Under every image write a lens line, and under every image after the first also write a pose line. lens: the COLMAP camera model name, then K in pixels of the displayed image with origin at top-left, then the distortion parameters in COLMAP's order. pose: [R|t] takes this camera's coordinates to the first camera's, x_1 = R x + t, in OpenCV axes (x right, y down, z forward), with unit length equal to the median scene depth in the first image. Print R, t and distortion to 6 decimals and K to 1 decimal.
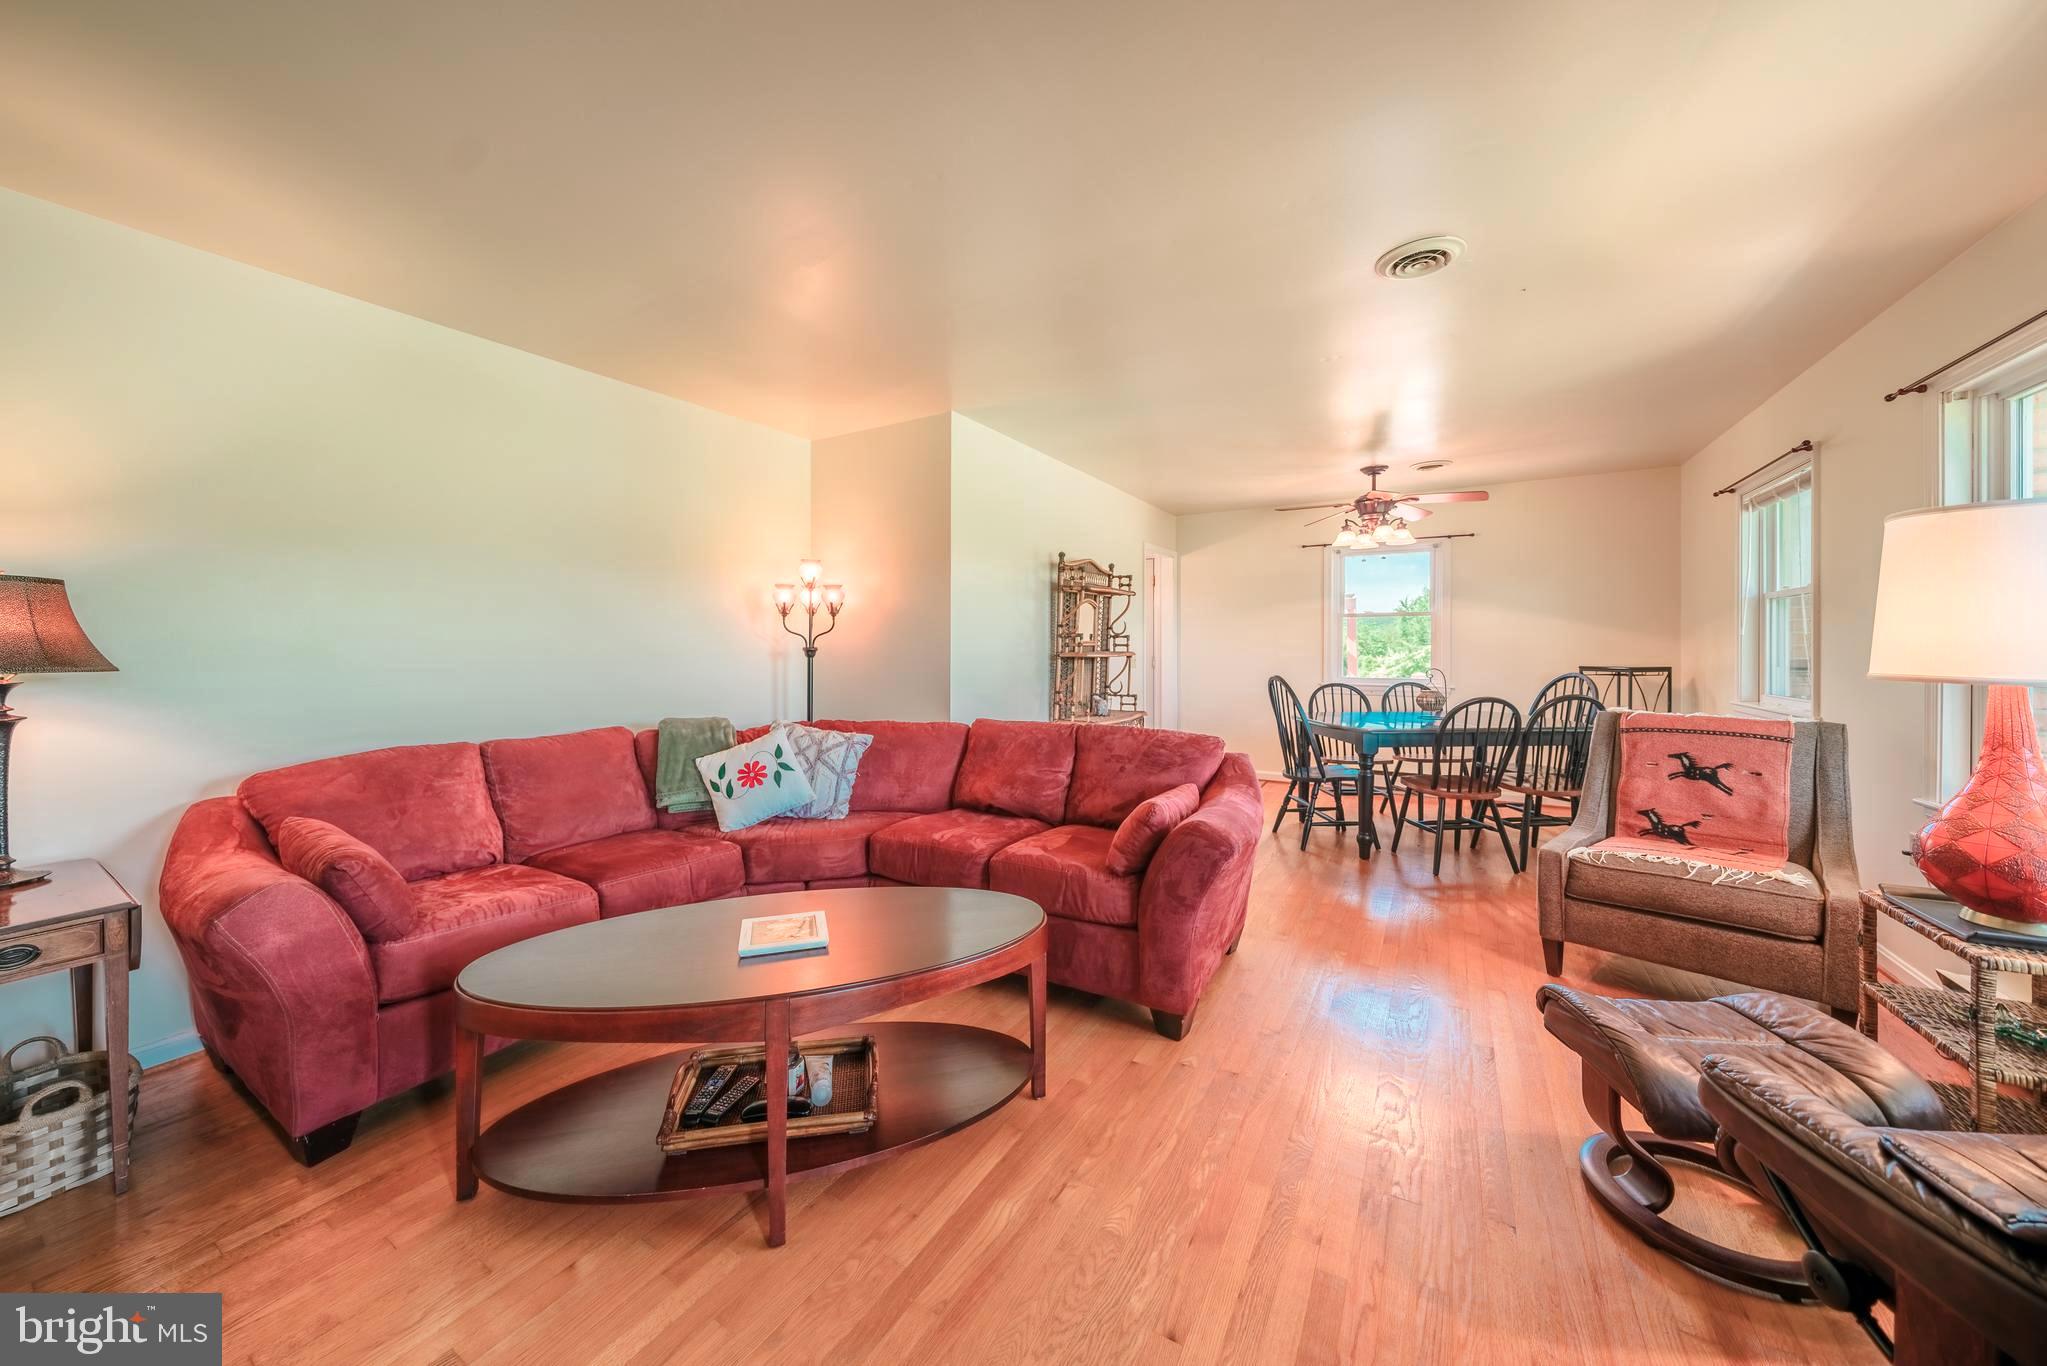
lens RADIAL K [[698.3, 0, 1020.1], [0, 698.3, 649.1], [0, 0, 1]] dist [-0.000037, -0.000027]
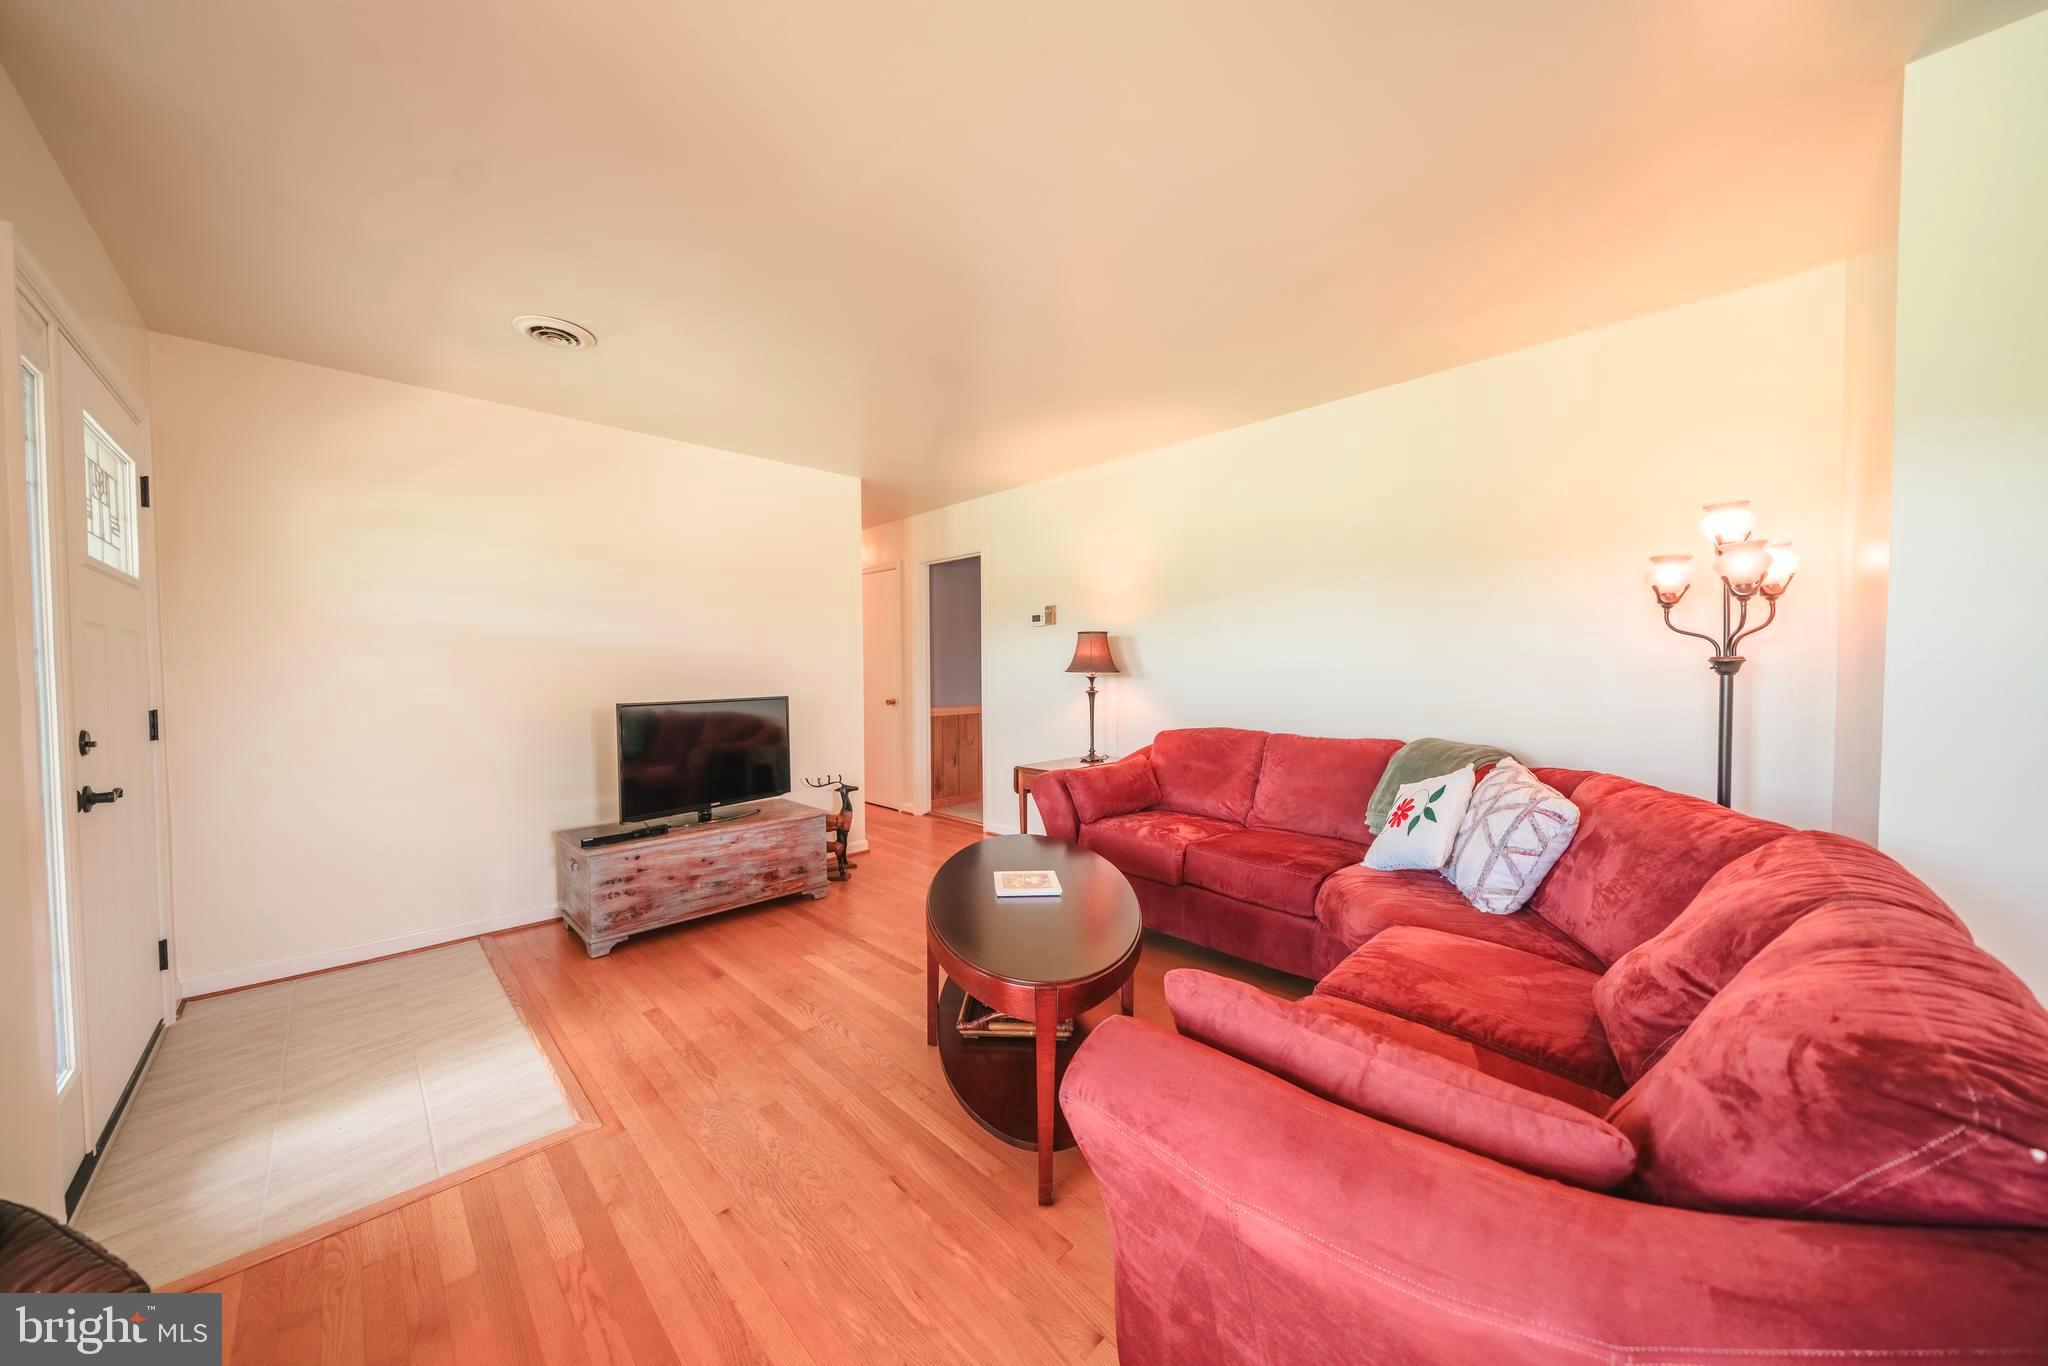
lens RADIAL K [[703.0, 0, 1001.8], [0, 703.0, 688.6], [0, 0, 1]] dist [-0.001509, -0.000276]
pose [[-0.268315, 0.034644, -0.962708, 0.504796], [0.002309, 0.999373, 0.035320, 0.002160], [0.963328, 0.007254, -0.268227, 0.722006]]
